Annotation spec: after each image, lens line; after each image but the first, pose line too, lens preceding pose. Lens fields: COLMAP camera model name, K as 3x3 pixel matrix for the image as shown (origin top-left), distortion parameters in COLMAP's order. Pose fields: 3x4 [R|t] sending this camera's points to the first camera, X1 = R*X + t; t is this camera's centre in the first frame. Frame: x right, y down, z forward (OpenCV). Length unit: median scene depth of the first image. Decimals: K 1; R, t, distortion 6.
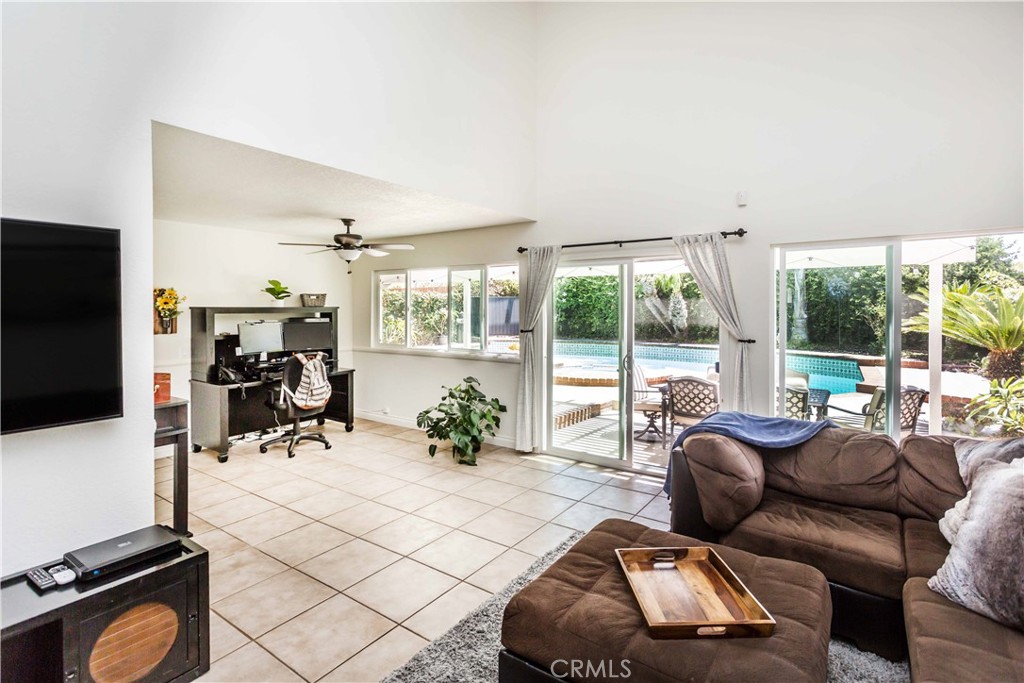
lens RADIAL K [[496.4, 0, 508.4], [0, 496.4, 312.9], [0, 0, 1]] dist [0.005424, 0.000766]
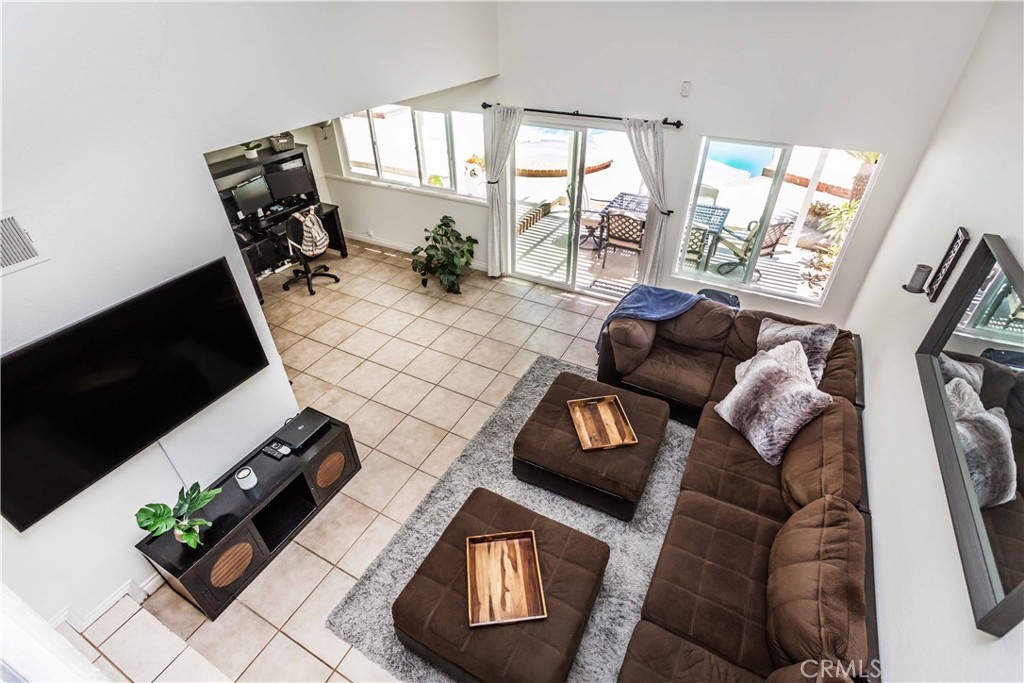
lens RADIAL K [[481.9, 0, 512.0], [0, 481.9, 341.5], [0, 0, 1]] dist [0.001439, 0.000292]
pose [[0.991419, -0.085302, 0.099051, -0.064104], [0.012328, 0.815376, 0.578800, -0.319289], [-0.130137, -0.572613, 0.809431, -0.134531]]
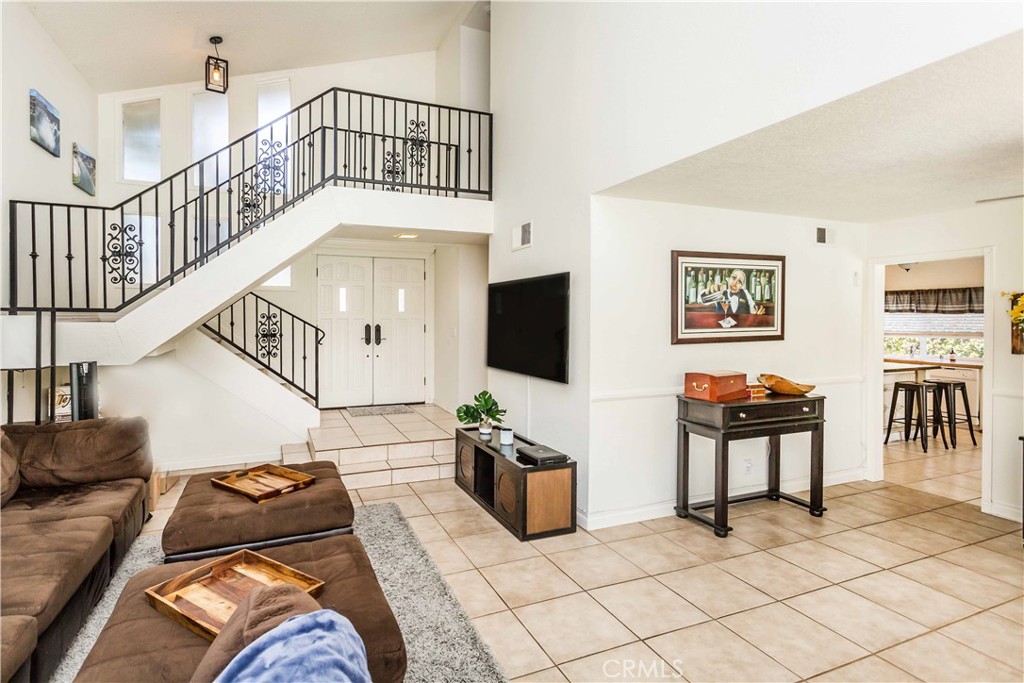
lens RADIAL K [[510.4, 0, 492.6], [0, 510.4, 332.0], [0, 0, 1]] dist [0.004360, 0.000972]
pose [[-0.526757, 0.015863, -0.849868, 0.351644], [-0.008902, 0.999668, 0.024177, -0.002254], [0.849969, 0.020301, -0.526441, 0.734003]]
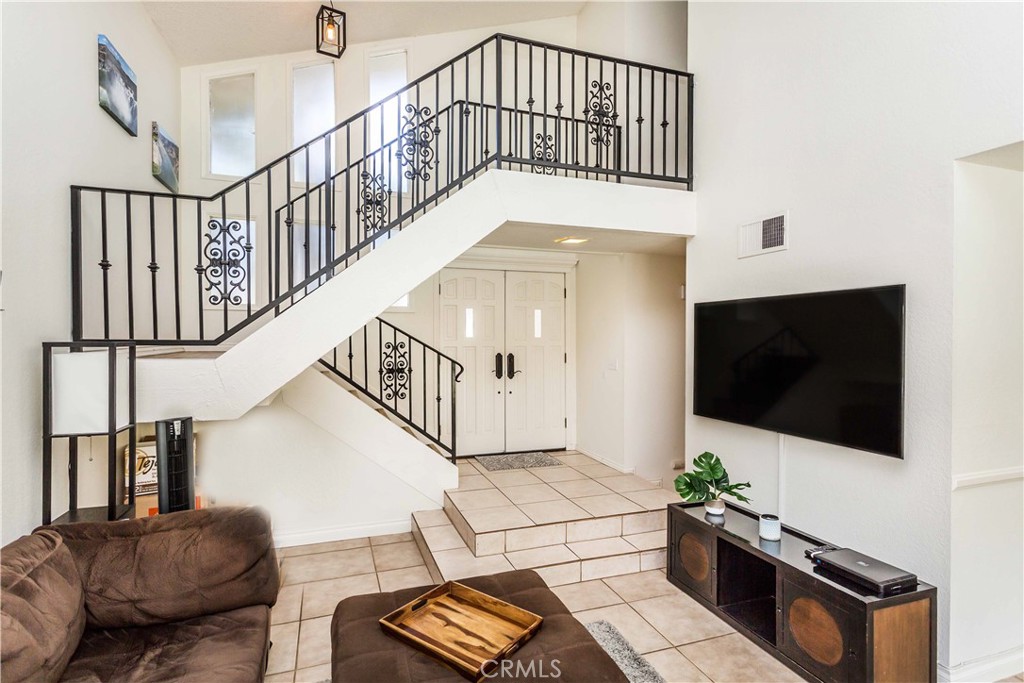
lens RADIAL K [[500.3, 0, 512.9], [0, 500.3, 354.9], [0, 0, 1]] dist [0.001521, 0.001152]
pose [[-0.567226, 0.023611, -0.823224, 0.252734], [-0.008543, 0.999366, 0.034549, -0.019624], [0.823518, 0.026630, -0.566665, 0.401106]]
